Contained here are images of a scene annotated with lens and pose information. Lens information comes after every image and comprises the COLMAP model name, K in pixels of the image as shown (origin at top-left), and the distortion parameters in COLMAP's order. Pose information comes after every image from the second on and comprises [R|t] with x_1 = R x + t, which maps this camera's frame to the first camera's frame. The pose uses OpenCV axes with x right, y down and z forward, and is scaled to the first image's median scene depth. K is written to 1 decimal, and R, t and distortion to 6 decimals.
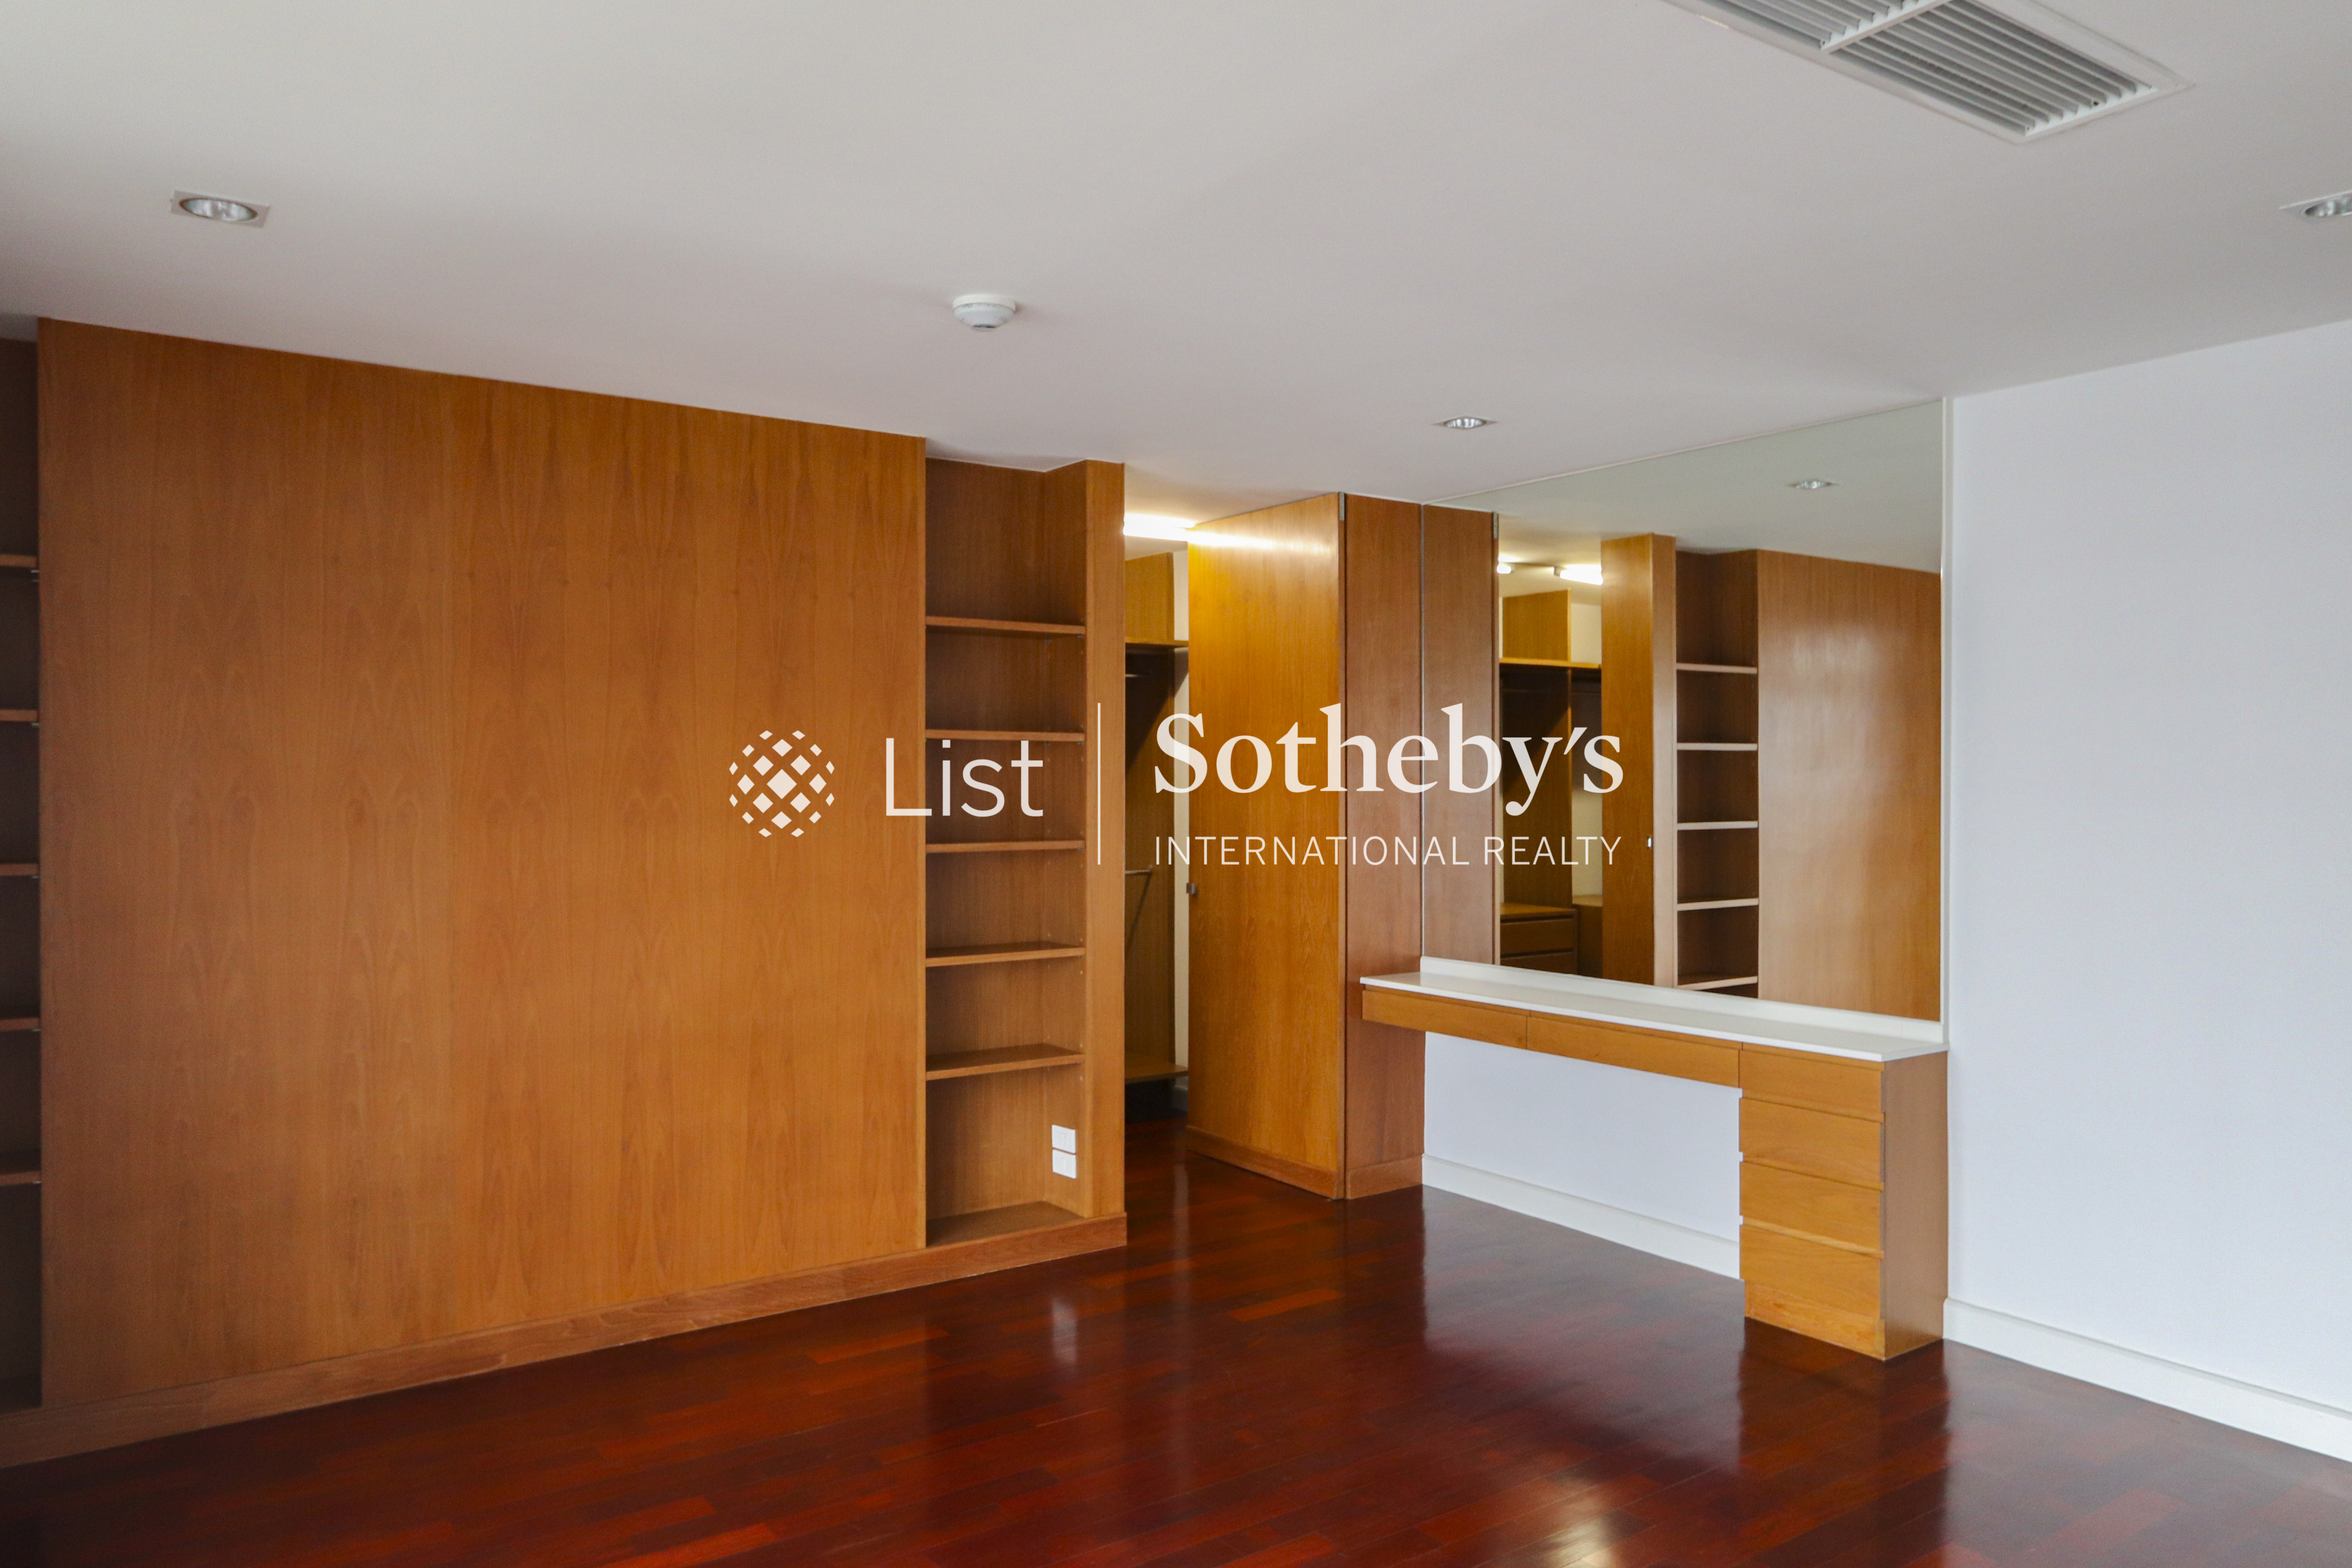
lens RADIAL K [[1638.7, 0, 1177.6], [0, 1638.7, 783.2], [0, 0, 1]] dist [-0.006309, 0.002655]
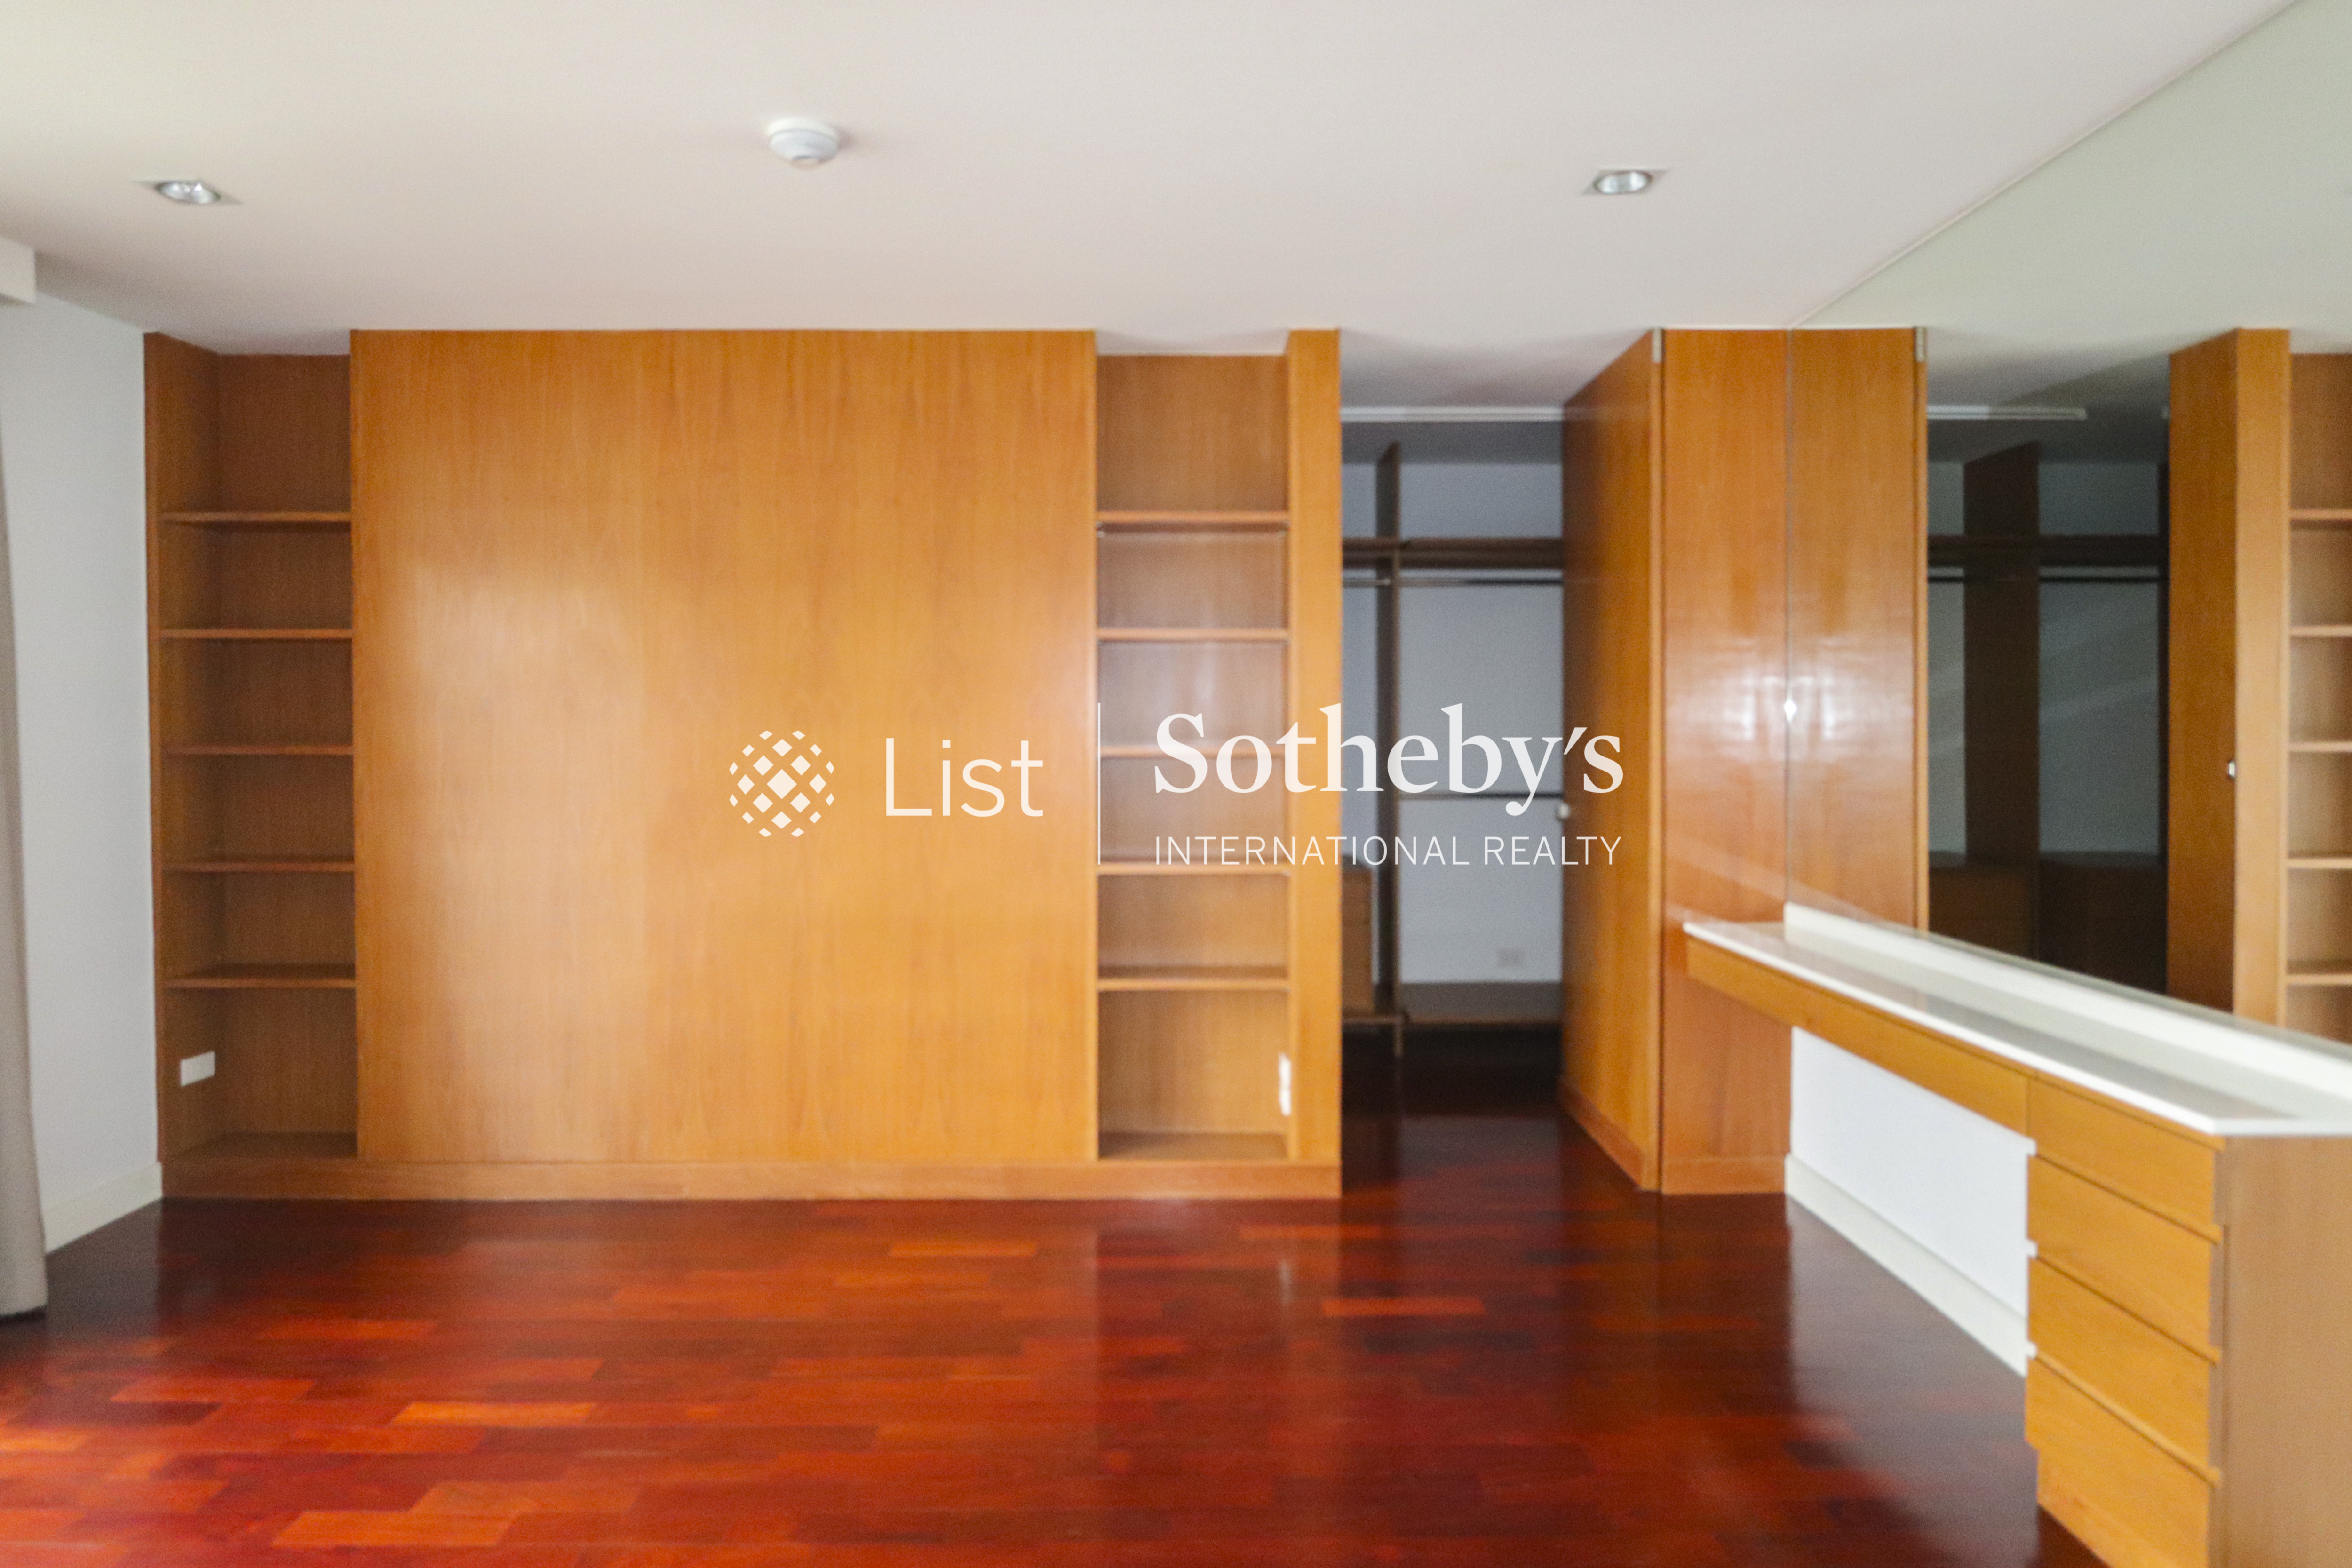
lens RADIAL K [[1371.6, 0, 1168.3], [0, 1371.6, 746.9], [0, 0, 1]] dist [-0.007420, -0.005517]
pose [[0.815381, 0.006233, -0.578891, 0.367931], [-0.000432, 0.999948, 0.010159, 0.029599], [0.578924, -0.008034, 0.815342, 0.374756]]
